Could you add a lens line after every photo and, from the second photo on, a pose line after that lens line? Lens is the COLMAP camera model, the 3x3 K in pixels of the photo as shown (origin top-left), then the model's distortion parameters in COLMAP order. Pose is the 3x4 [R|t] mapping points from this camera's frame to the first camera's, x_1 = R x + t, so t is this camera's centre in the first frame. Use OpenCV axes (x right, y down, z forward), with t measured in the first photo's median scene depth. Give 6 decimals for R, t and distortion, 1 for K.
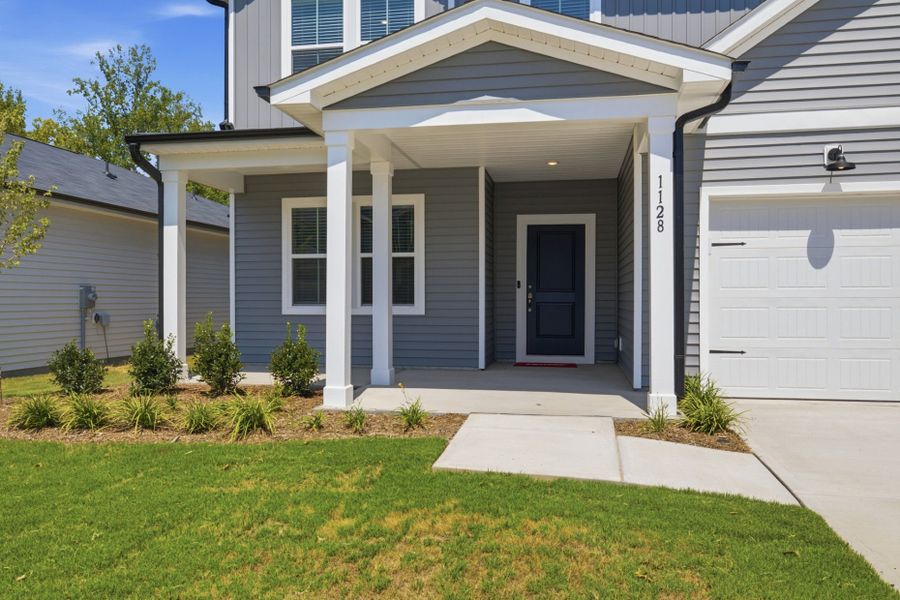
lens RADIAL K [[383.5, 0, 416.3], [0, 383.5, 300.4], [0, 0, 1]] dist [0.011628, 0.000074]
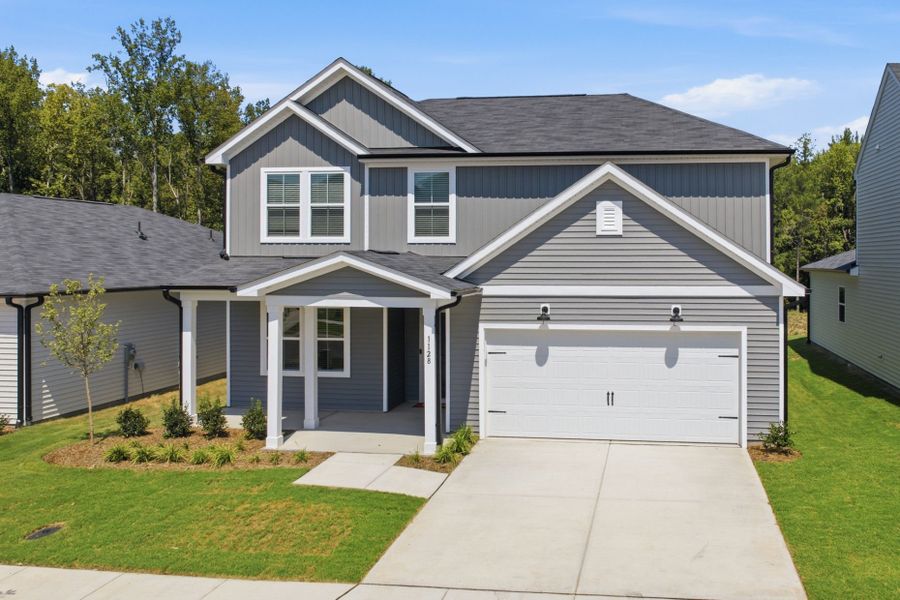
lens RADIAL K [[377.8, 0, 446.8], [0, 377.8, 294.0], [0, 0, 1]] dist [0.001997, 0.000024]
pose [[0.999705, 0.002998, 0.024112, 0.540102], [-0.003018, 0.999995, 0.000796, -0.434861], [-0.024110, -0.000868, 0.999709, -0.801740]]
